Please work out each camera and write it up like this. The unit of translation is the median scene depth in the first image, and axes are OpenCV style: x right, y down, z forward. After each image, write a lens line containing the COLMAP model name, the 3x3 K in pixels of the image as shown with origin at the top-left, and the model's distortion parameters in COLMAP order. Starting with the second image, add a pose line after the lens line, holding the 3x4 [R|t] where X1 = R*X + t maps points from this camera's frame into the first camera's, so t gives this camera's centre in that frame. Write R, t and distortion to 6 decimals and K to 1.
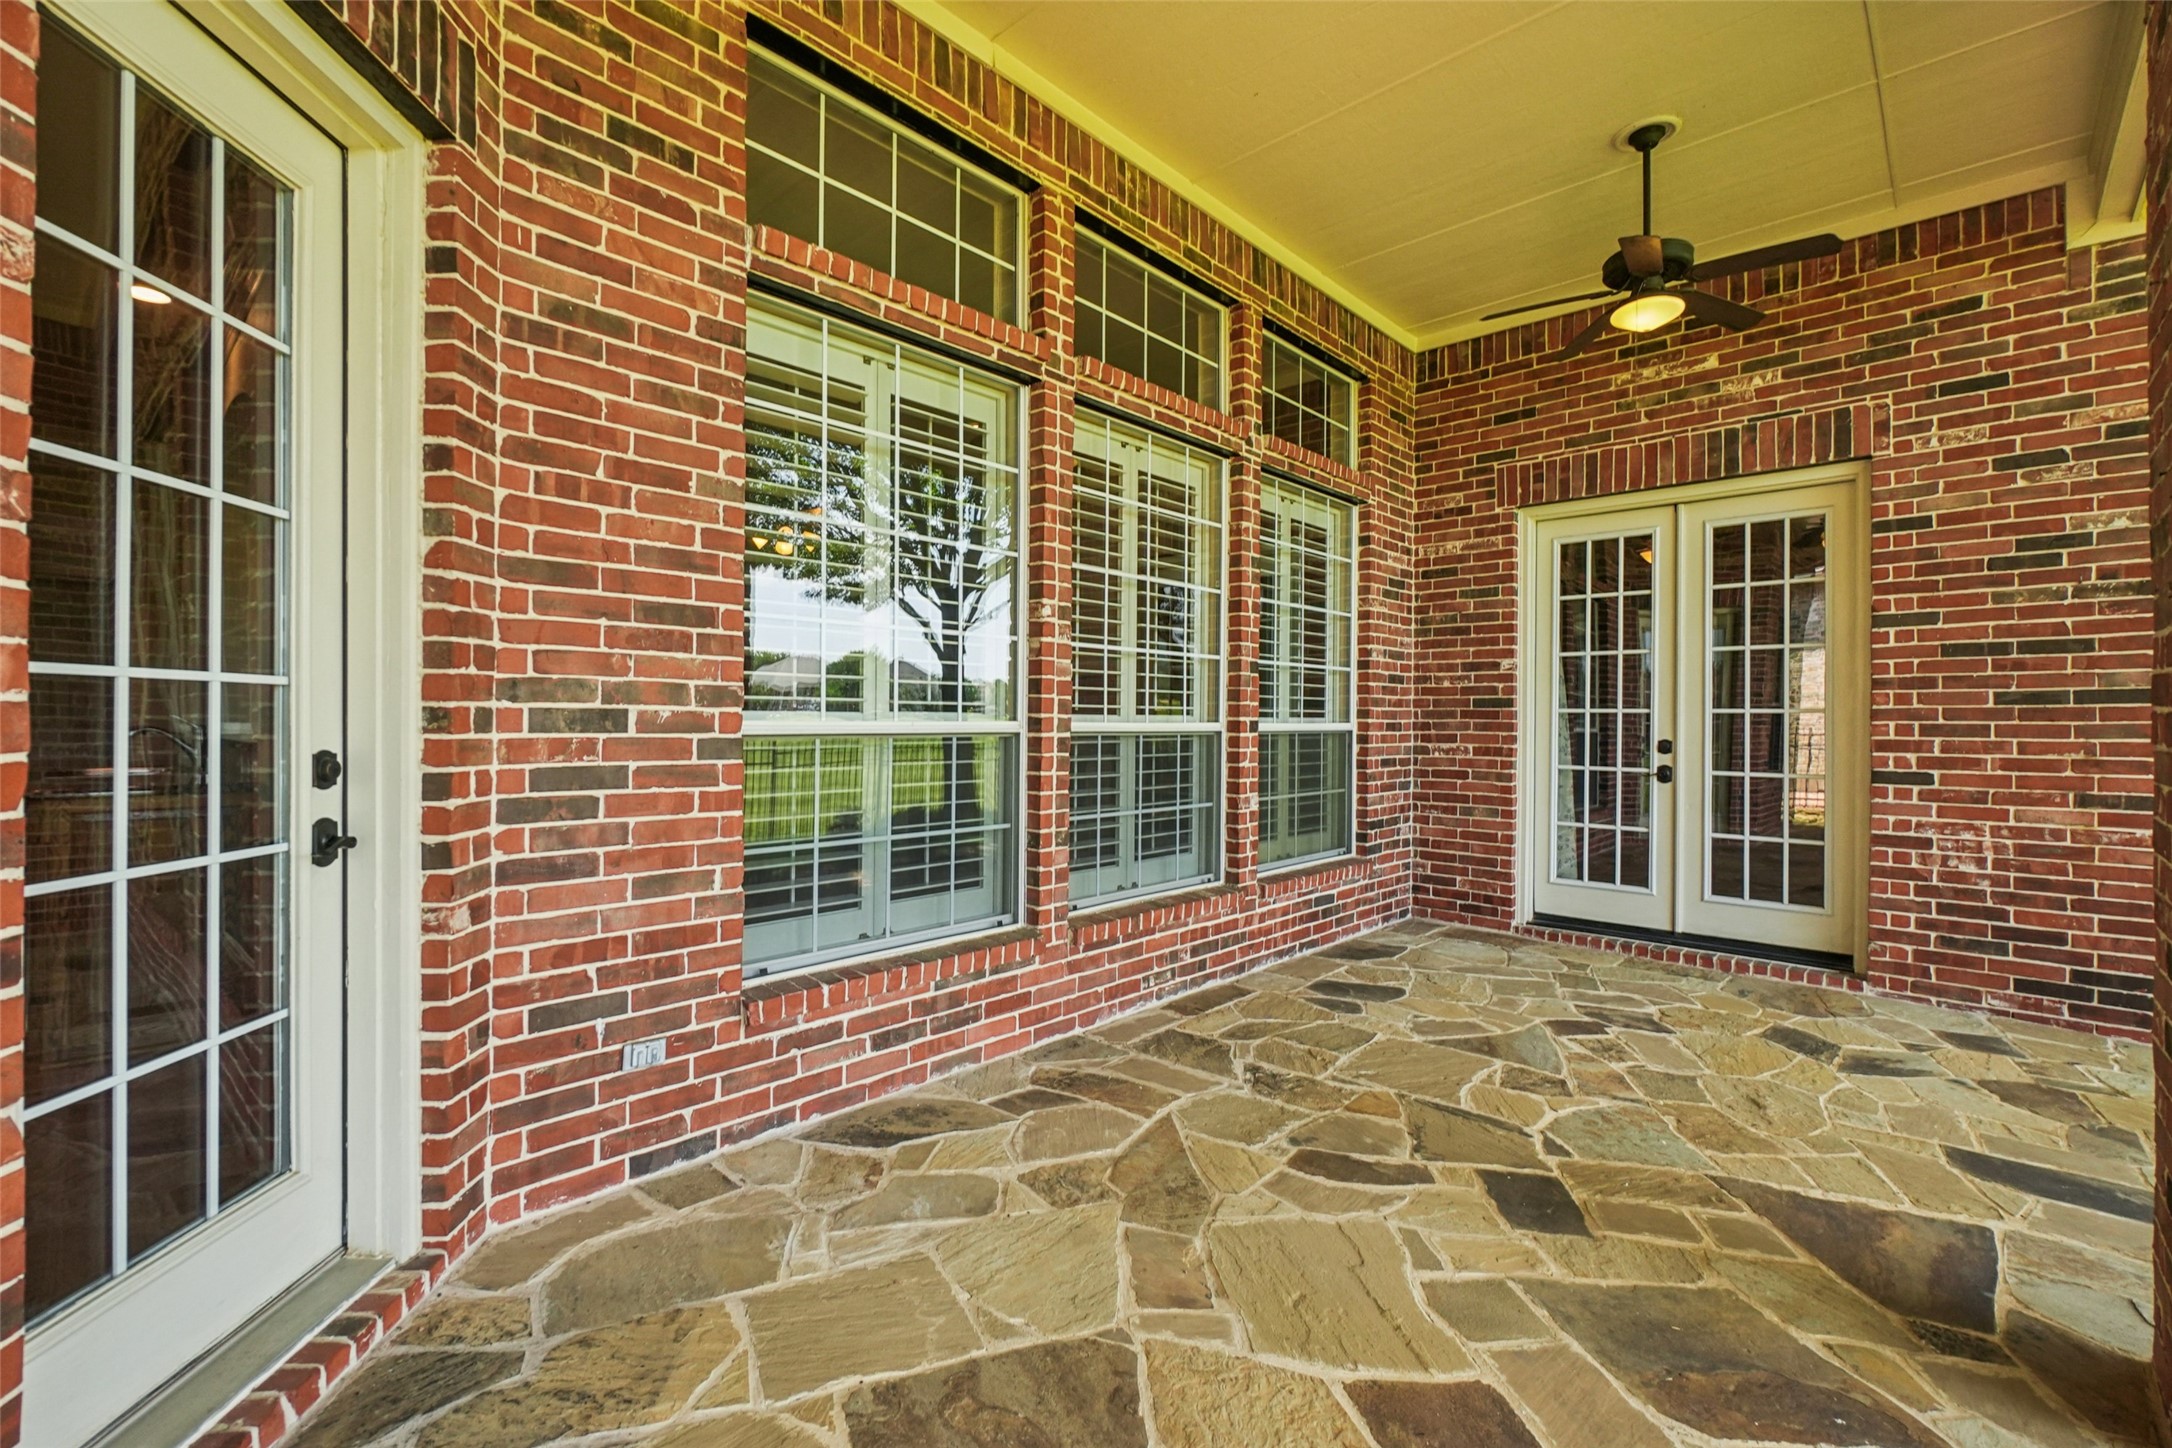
lens RADIAL K [[948.2, 0, 1082.6], [0, 948.2, 717.0], [0, 0, 1]] dist [-0.000545, -0.000917]
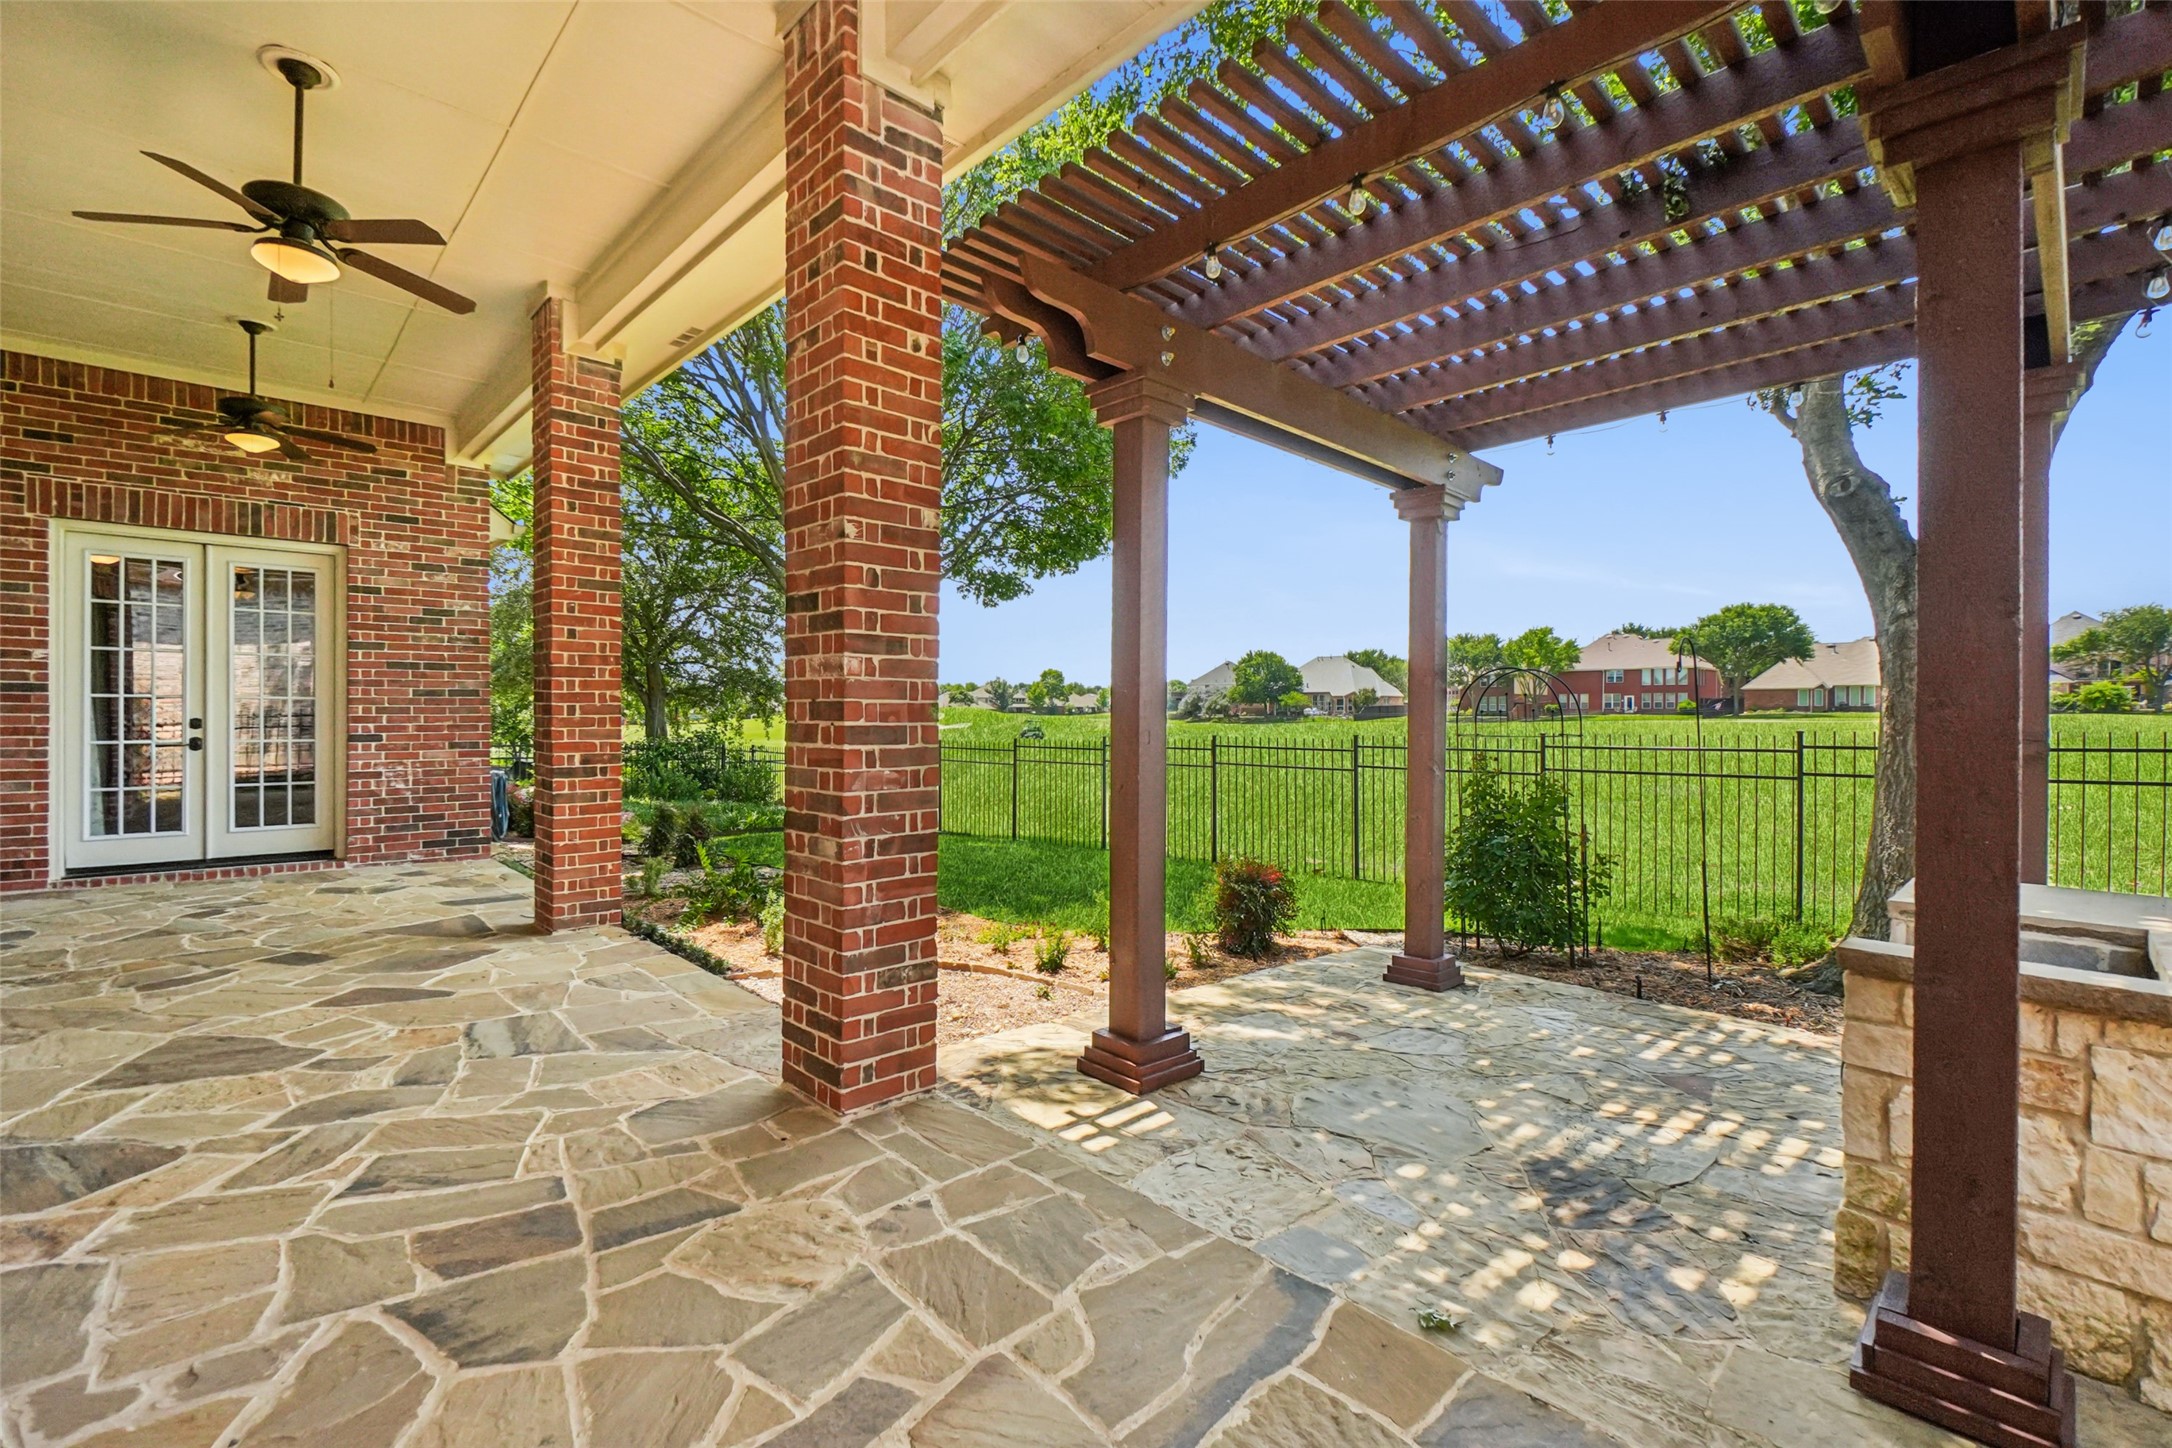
lens RADIAL K [[926.5, 0, 1060.3], [0, 926.5, 719.8], [0, 0, 1]] dist [-0.000362, -0.003133]
pose [[0.068534, -0.015301, 0.997531, -0.713985], [-0.010079, 0.999821, 0.016028, -0.008316], [-0.997598, -0.011153, 0.068367, -0.364928]]
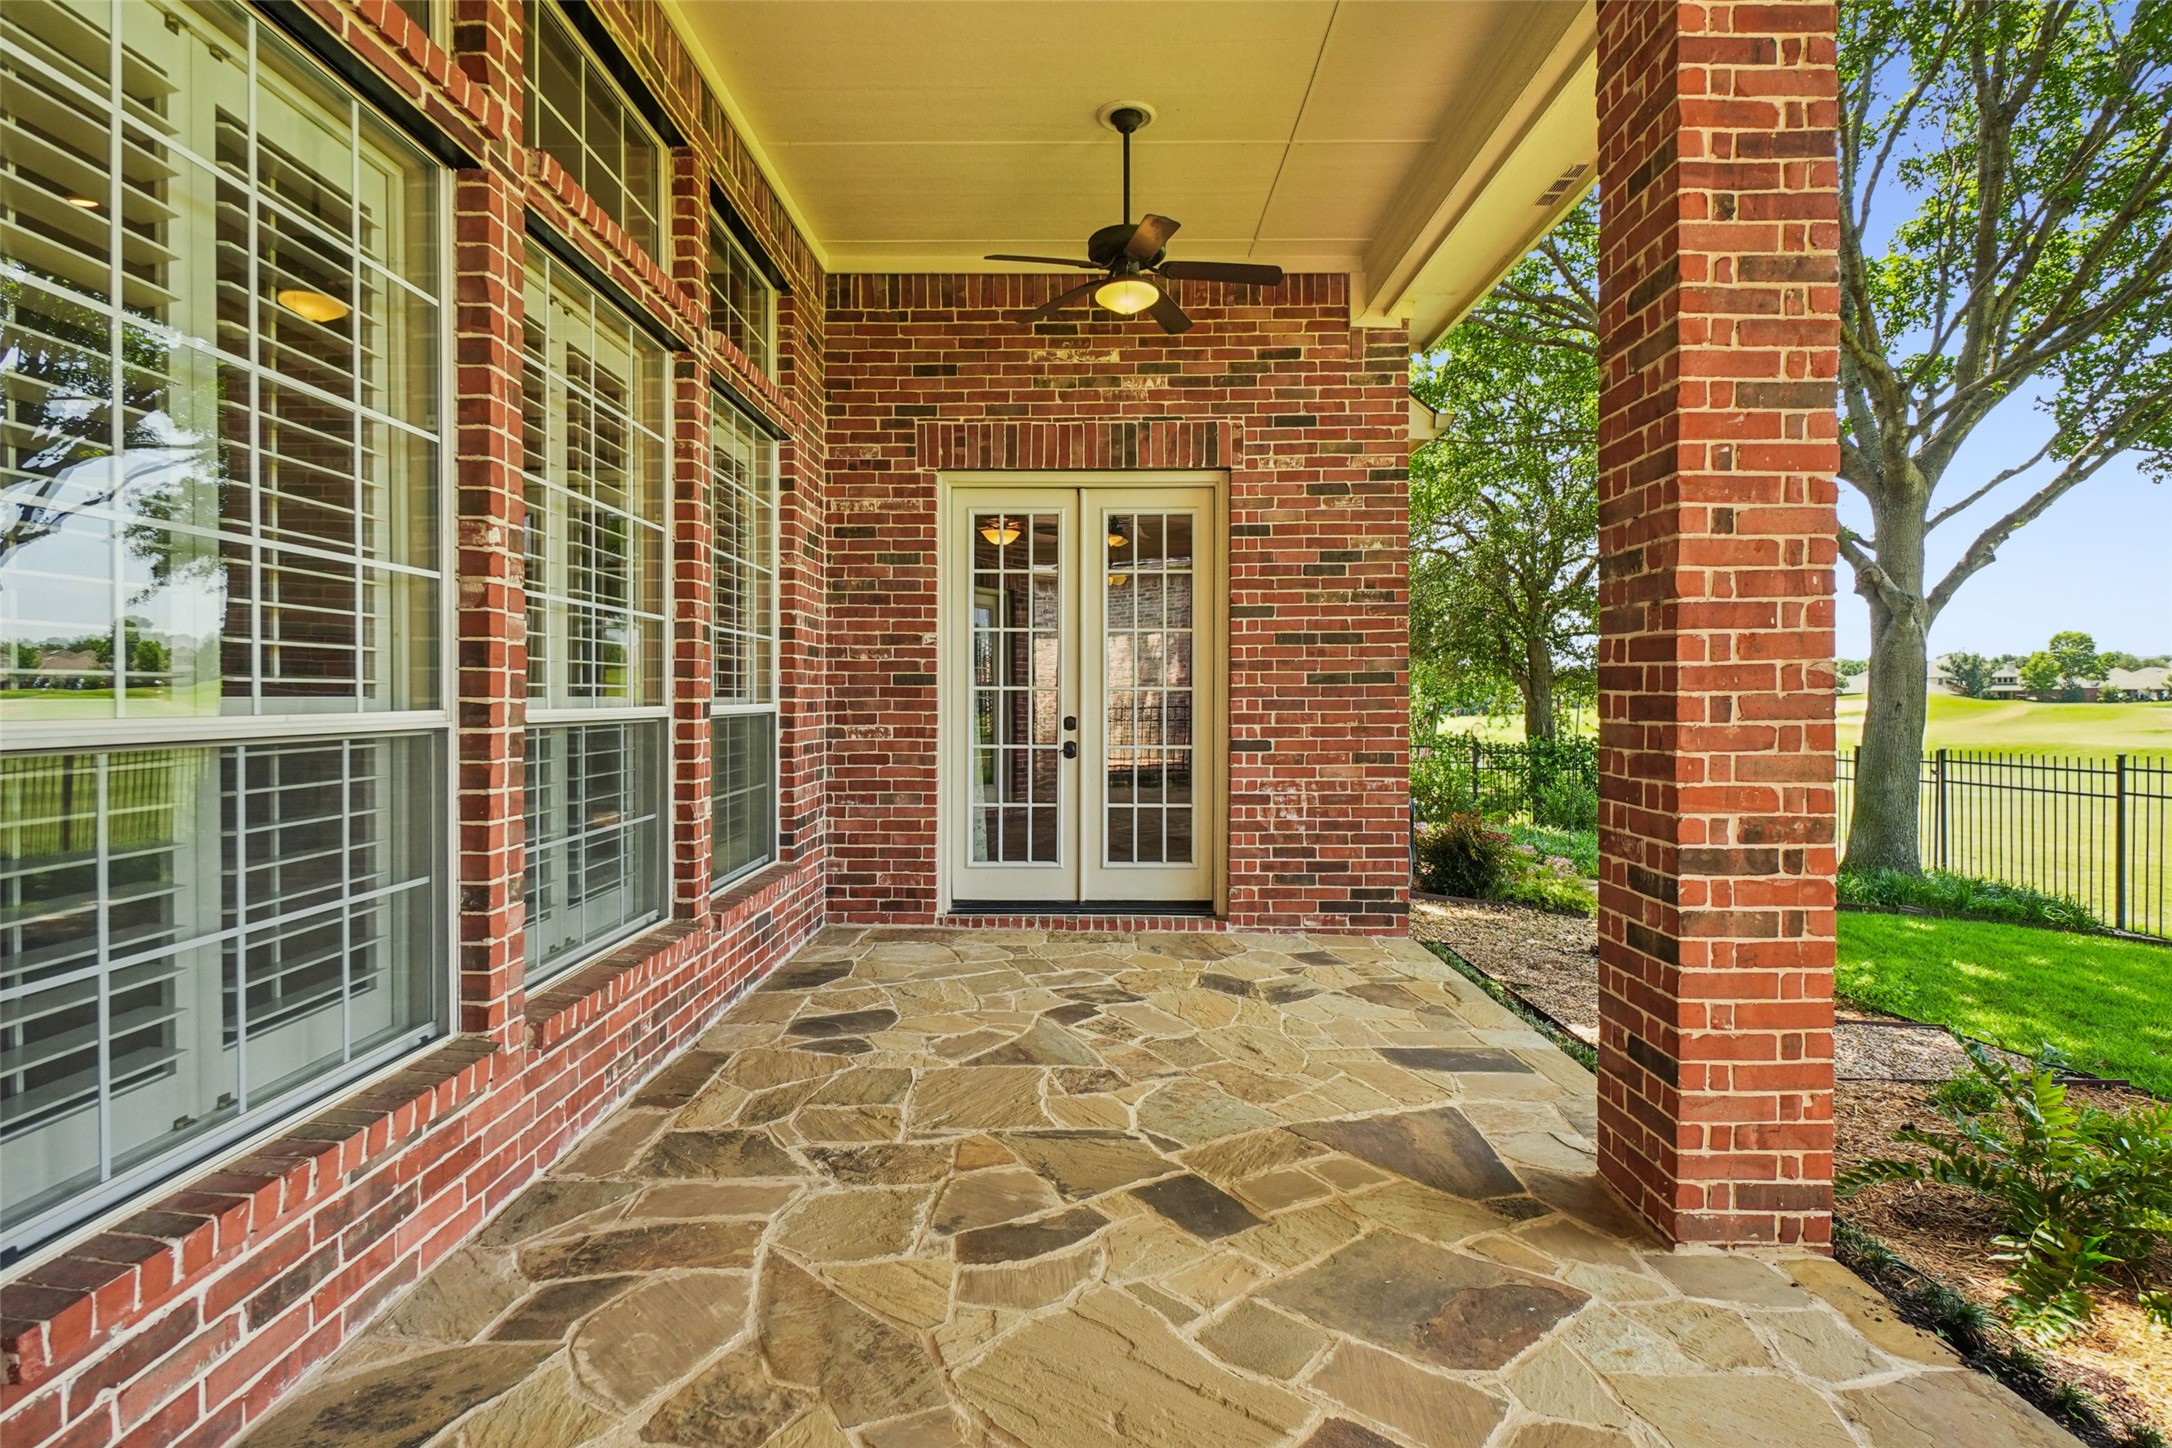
lens RADIAL K [[1064.1, 0, 1081.5], [0, 1064.1, 712.3], [0, 0, 1]] dist [0.003380, -0.007929]
pose [[0.736312, -0.016573, 0.676439, -0.186323], [0.002691, 0.999764, 0.021566, -0.006347], [-0.676636, -0.014059, 0.736183, 0.165941]]
